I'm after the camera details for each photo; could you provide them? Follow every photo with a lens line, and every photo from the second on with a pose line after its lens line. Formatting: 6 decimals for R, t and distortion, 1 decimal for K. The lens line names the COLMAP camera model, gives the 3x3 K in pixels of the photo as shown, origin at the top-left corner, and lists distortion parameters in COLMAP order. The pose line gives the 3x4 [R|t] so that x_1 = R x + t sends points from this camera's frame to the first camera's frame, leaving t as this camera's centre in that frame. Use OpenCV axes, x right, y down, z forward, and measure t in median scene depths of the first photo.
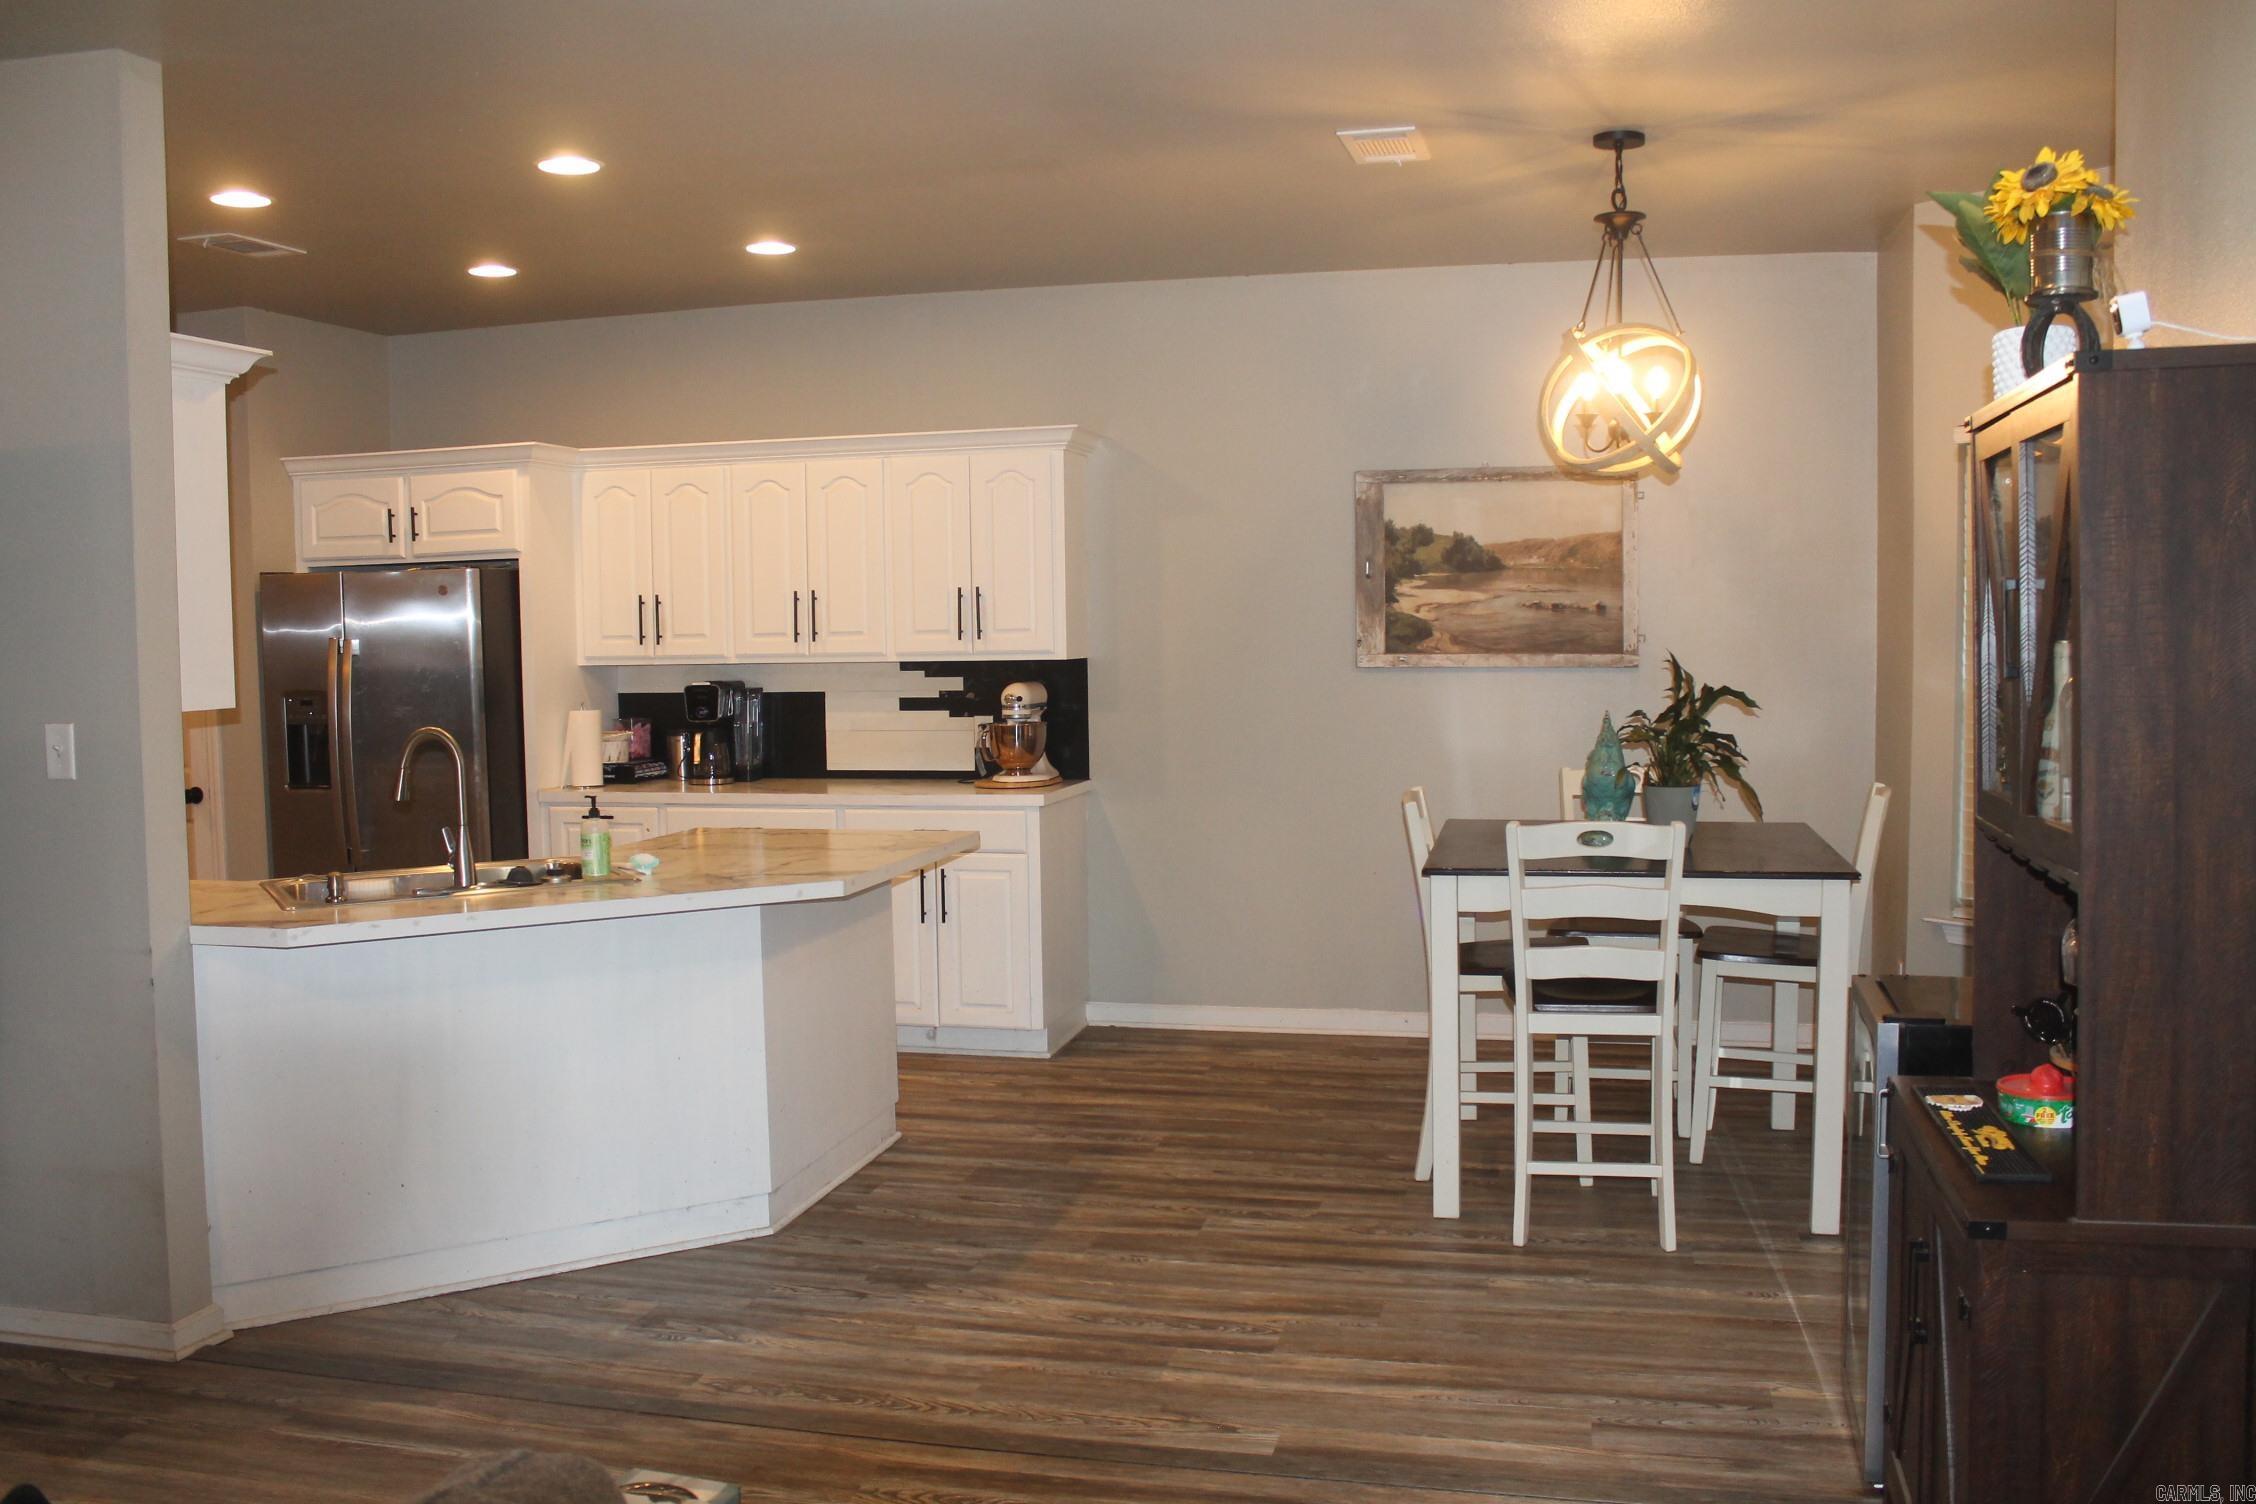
lens RADIAL K [[1904.8, 0, 1128.0], [0, 1904.8, 752.0], [0, 0, 1]] dist [-0.170117, 0.152048]
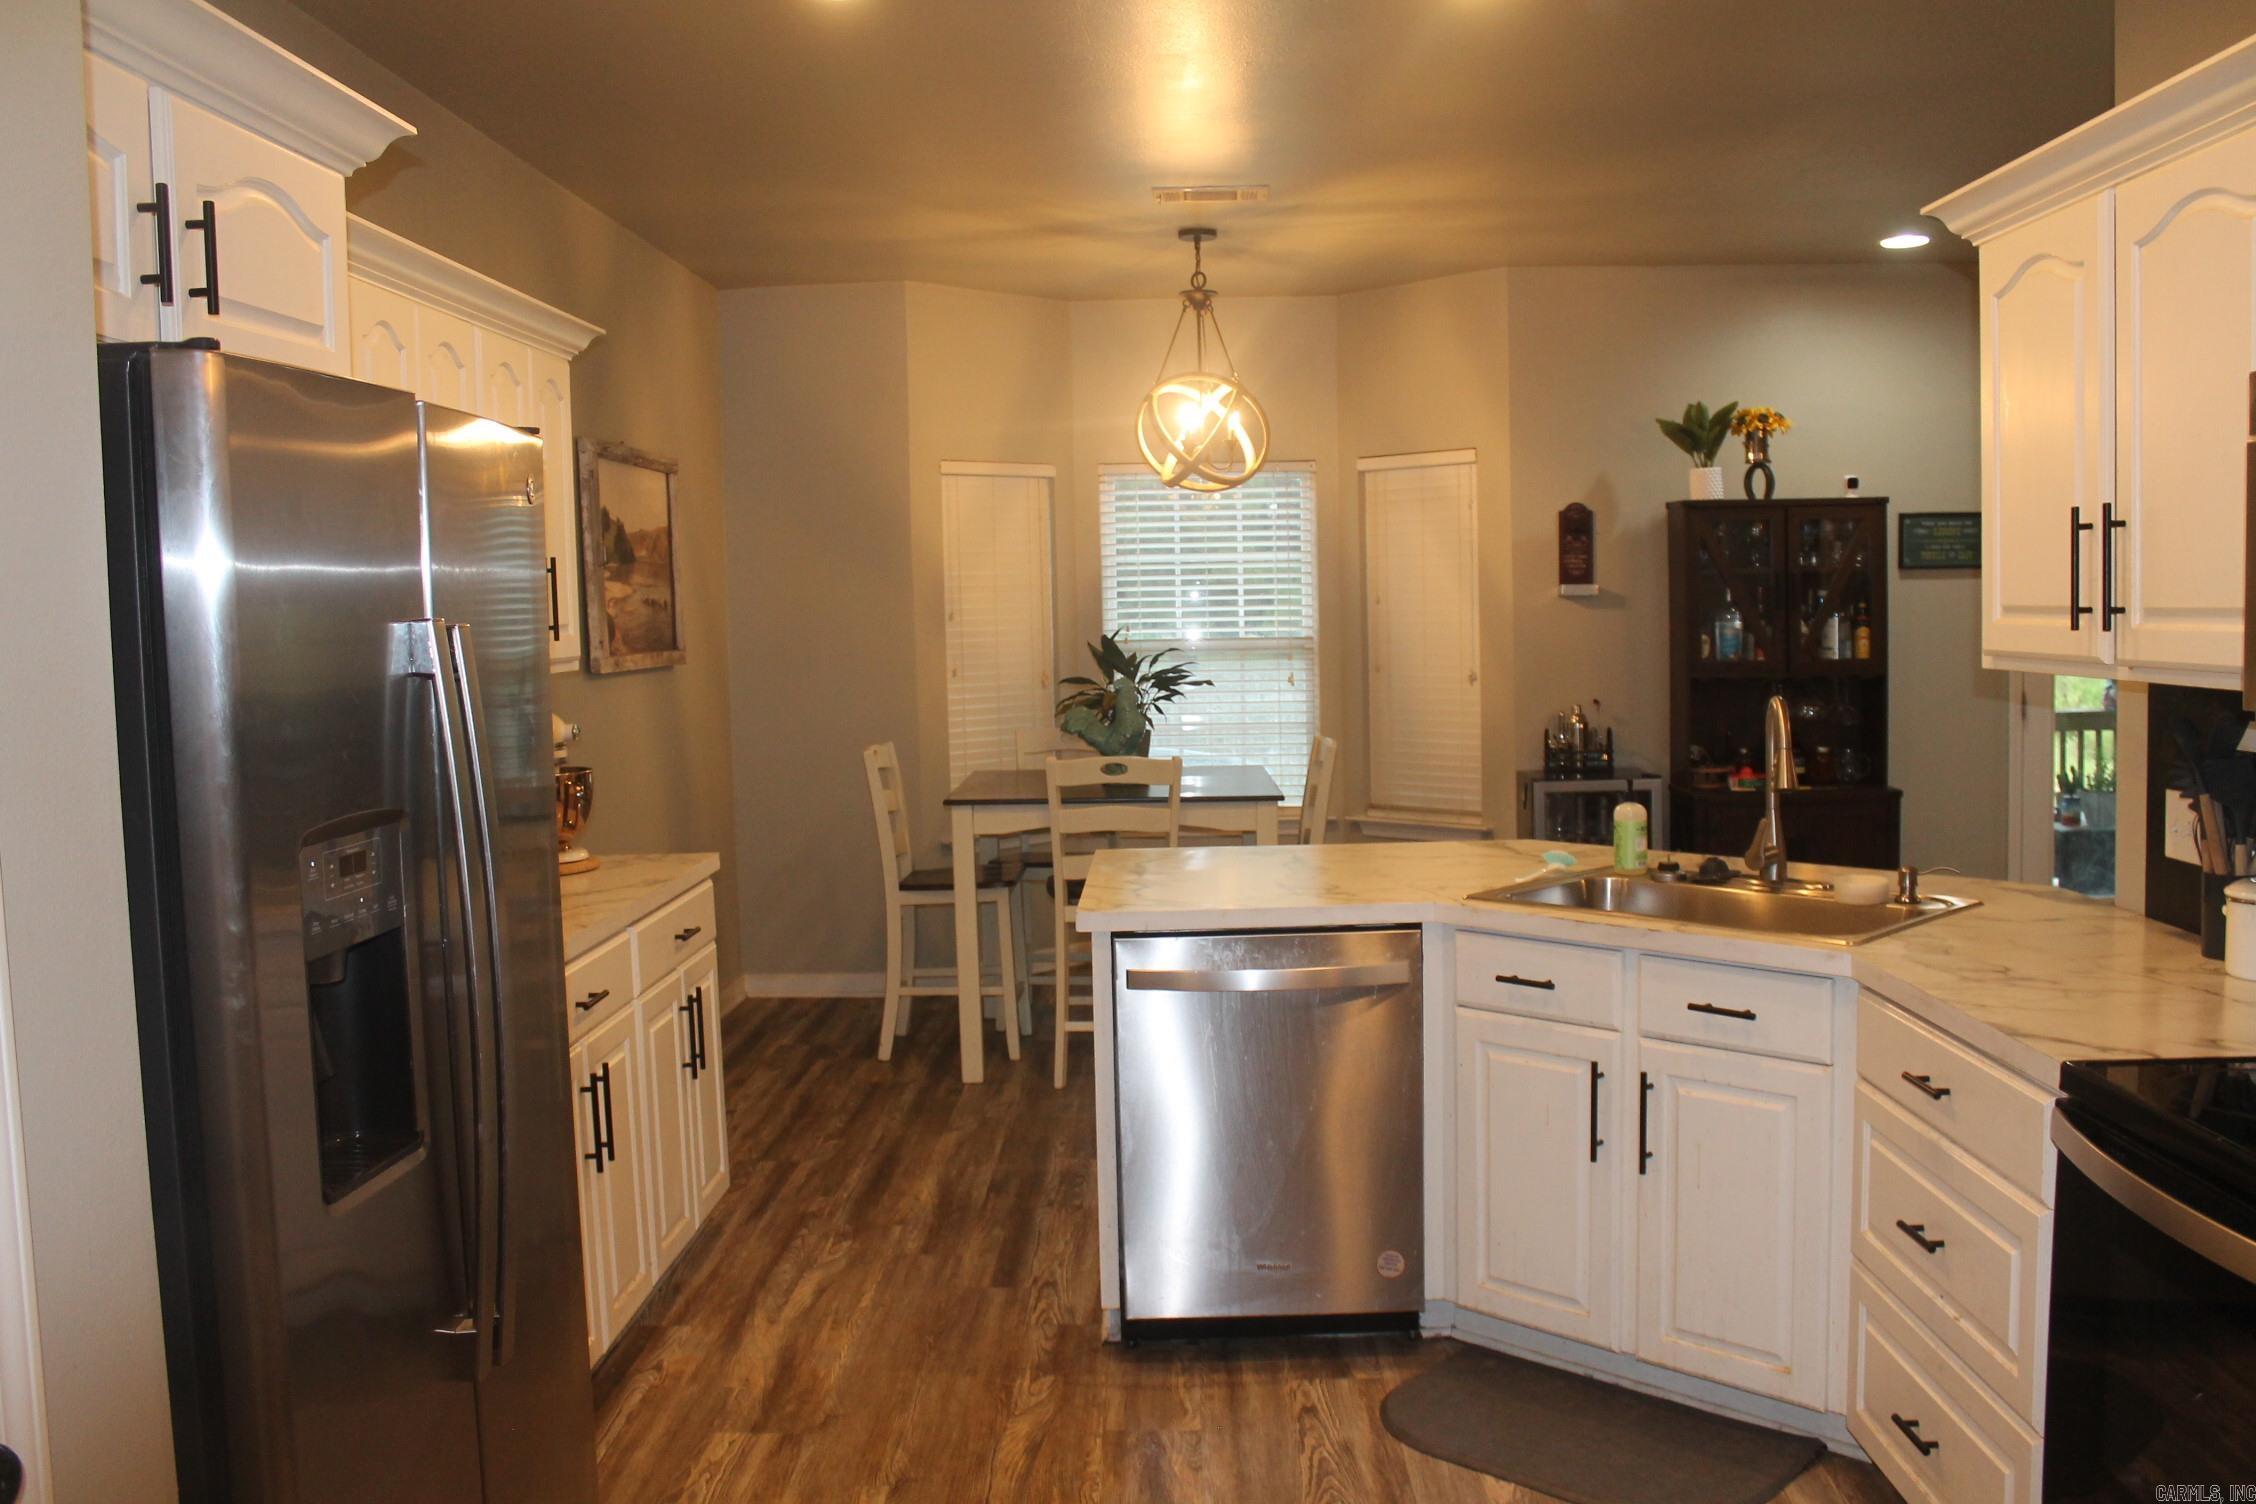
lens RADIAL K [[1904.8, 0, 1128.0], [0, 1904.8, 752.0], [0, 0, 1]] dist [-0.170117, 0.152048]
pose [[-0.202477, -0.058849, 0.977517, -0.734140], [0.096815, 0.992100, 0.079780, -0.054539], [-0.974490, 0.110792, -0.195180, 0.949675]]
